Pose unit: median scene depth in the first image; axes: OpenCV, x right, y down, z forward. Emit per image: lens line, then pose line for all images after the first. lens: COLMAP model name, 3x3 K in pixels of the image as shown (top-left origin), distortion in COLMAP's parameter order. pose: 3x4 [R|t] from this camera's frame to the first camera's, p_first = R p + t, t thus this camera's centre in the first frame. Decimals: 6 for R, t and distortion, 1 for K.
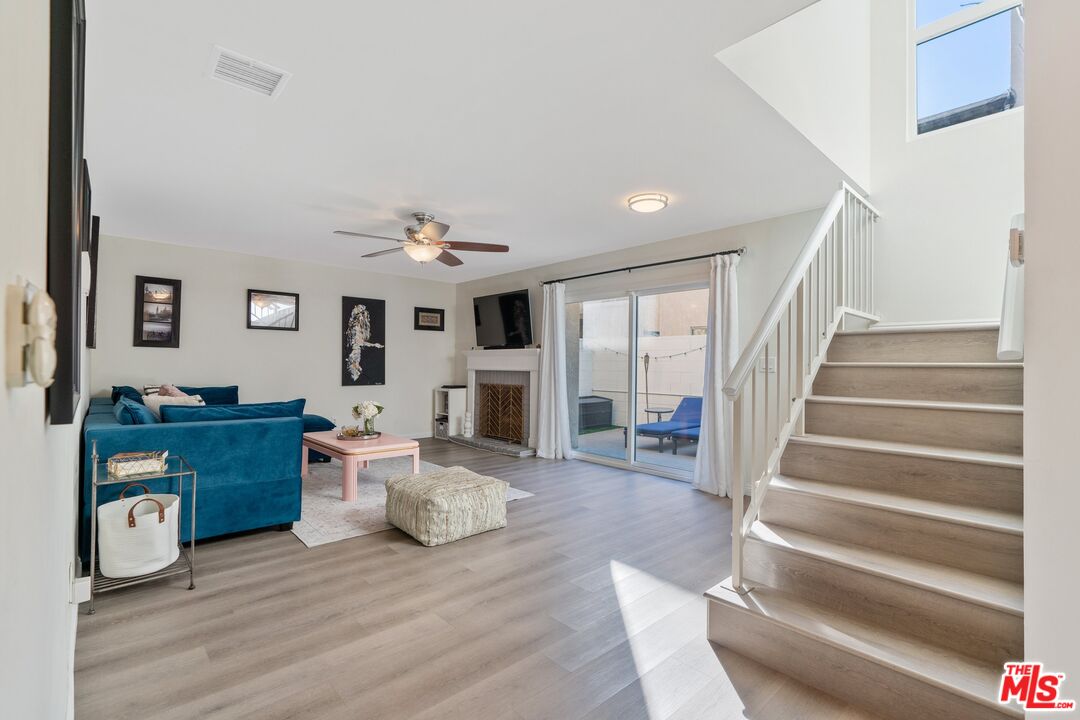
lens RADIAL K [[485.5, 0, 531.9], [0, 485.5, 359.1], [0, 0, 1]] dist [-0.002364, 0.000788]
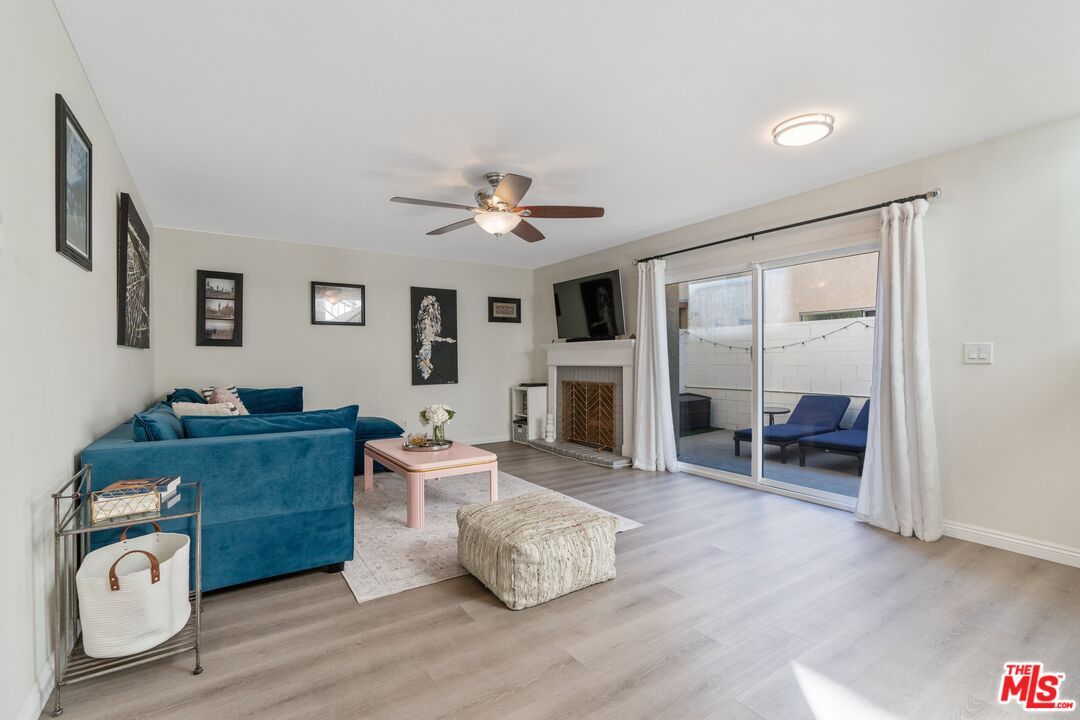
lens RADIAL K [[485.5, 0, 531.9], [0, 485.5, 359.1], [0, 0, 1]] dist [-0.002364, 0.000788]
pose [[0.988890, -0.015714, -0.147814, -0.050050], [0.017211, 0.999813, 0.008853, 0.002830], [0.147648, -0.011298, 0.988975, 0.197540]]
